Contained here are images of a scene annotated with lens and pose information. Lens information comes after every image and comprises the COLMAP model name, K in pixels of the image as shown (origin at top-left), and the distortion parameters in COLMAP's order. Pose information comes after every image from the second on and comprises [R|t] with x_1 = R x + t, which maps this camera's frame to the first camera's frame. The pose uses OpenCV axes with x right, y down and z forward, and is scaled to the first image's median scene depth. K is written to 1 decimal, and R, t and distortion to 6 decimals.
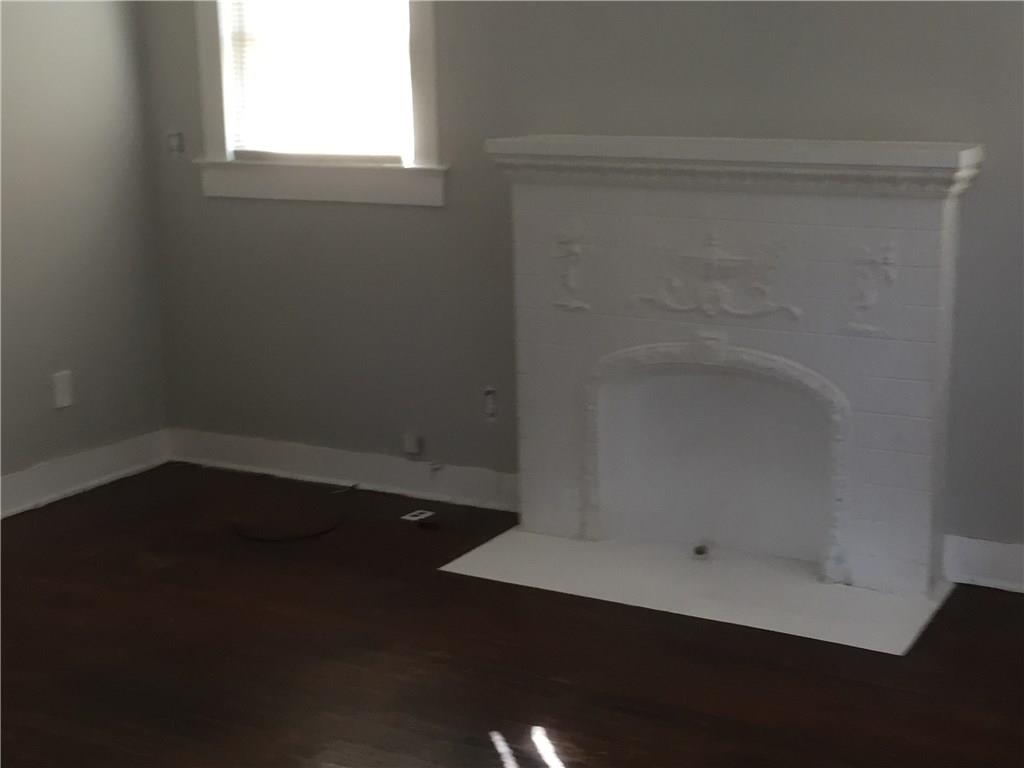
lens RADIAL K [[1446.4, 0, 512.0], [0, 1446.4, 384.0], [0, 0, 1]] dist [0.008221, 0.027394]
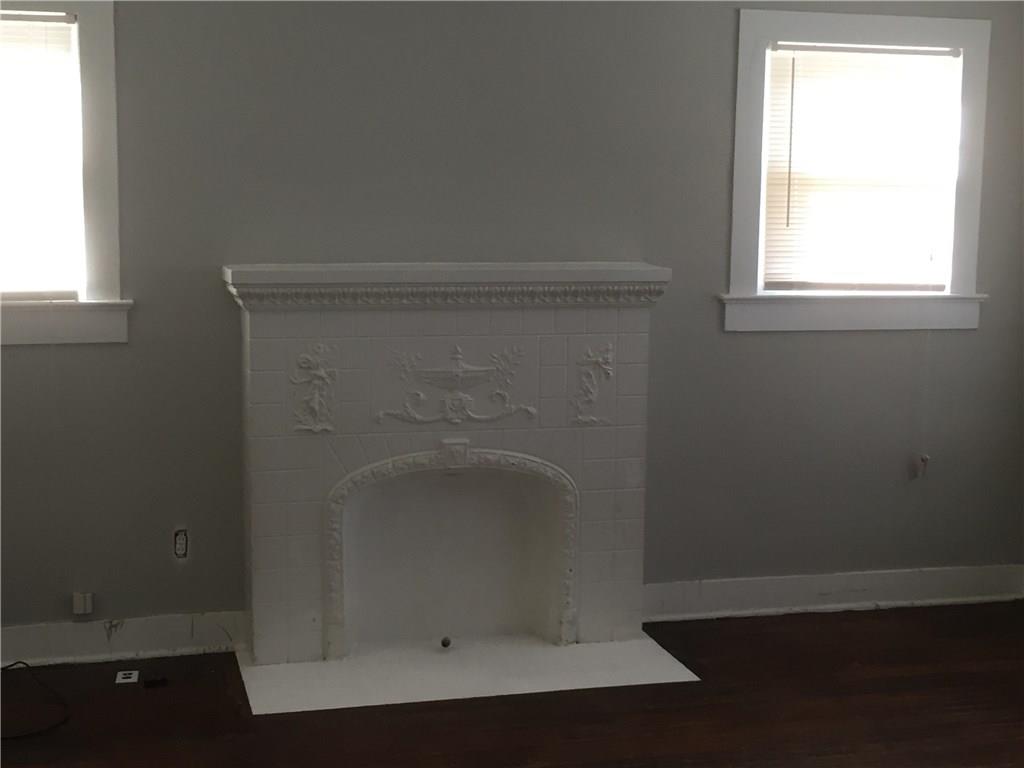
lens RADIAL K [[1489.7, 0, 512.0], [0, 1489.7, 384.0], [0, 0, 1]] dist [-0.013071, 0.007986]
pose [[0.733170, -0.082418, 0.675033, -0.581901], [0.134825, 0.990541, -0.025496, -0.041641], [-0.666547, 0.109704, 0.737347, 0.136187]]
